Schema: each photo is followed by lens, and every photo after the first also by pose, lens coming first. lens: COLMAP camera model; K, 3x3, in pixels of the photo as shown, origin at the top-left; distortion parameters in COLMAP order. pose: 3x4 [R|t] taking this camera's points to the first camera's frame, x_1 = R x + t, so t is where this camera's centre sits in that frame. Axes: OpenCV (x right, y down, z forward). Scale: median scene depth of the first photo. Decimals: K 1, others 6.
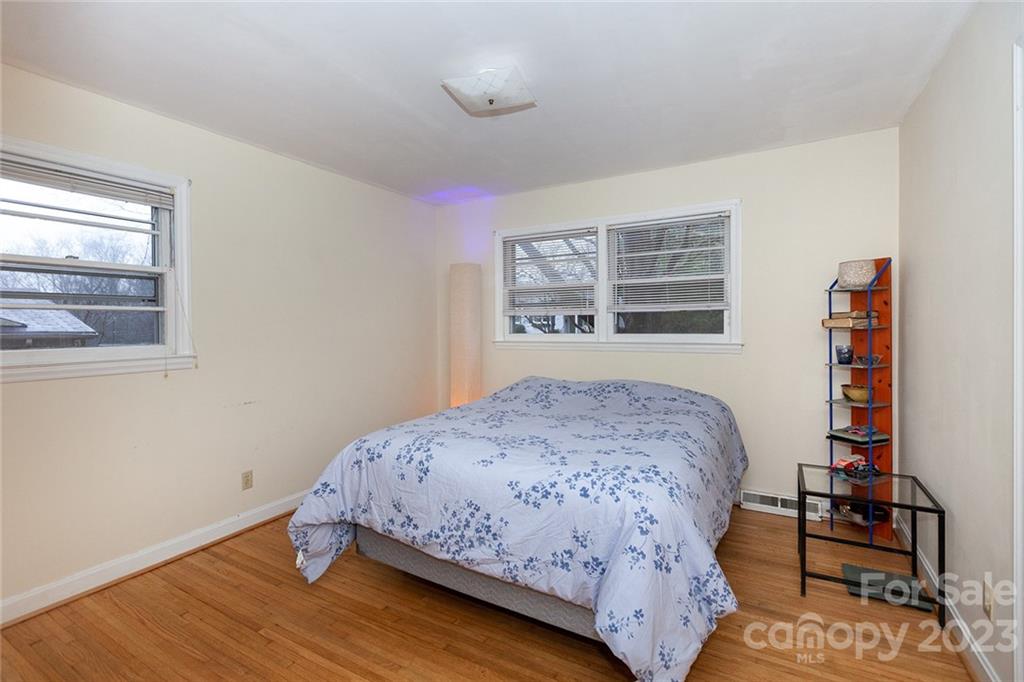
lens RADIAL K [[461.0, 0, 503.8], [0, 461.0, 336.2], [0, 0, 1]] dist [-0.002445, -0.000072]
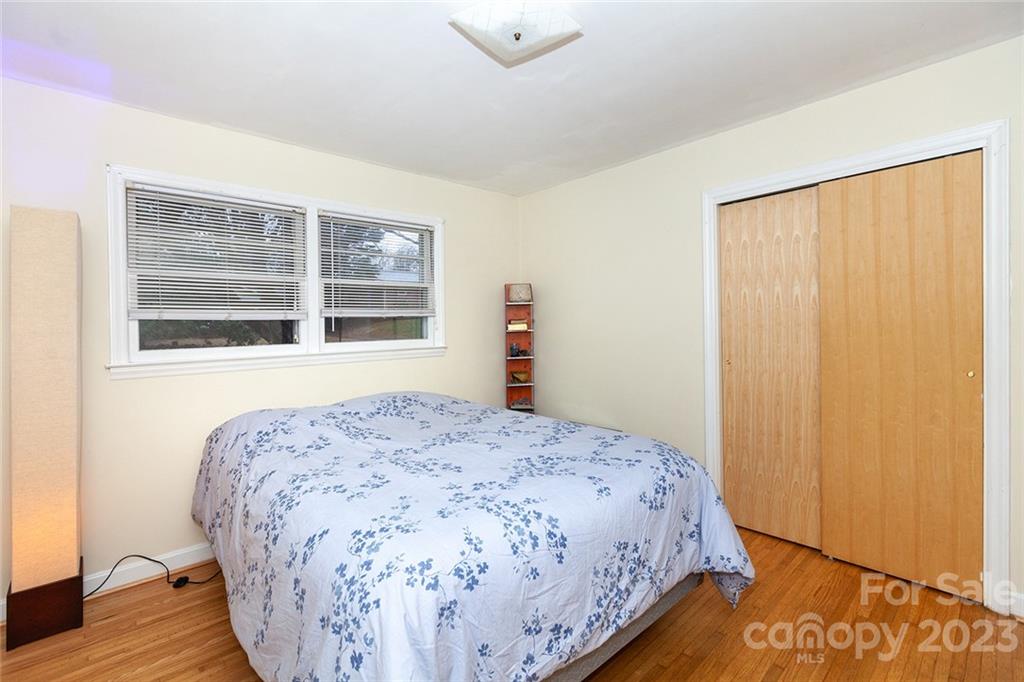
lens RADIAL K [[461.0, 0, 503.1], [0, 461.0, 332.4], [0, 0, 1]] dist [-0.002445, -0.000072]
pose [[0.311618, -0.011018, 0.950143, -0.804783], [0.045143, 0.998975, -0.003221, -0.014025], [-0.949134, 0.043896, 0.311796, 0.829459]]
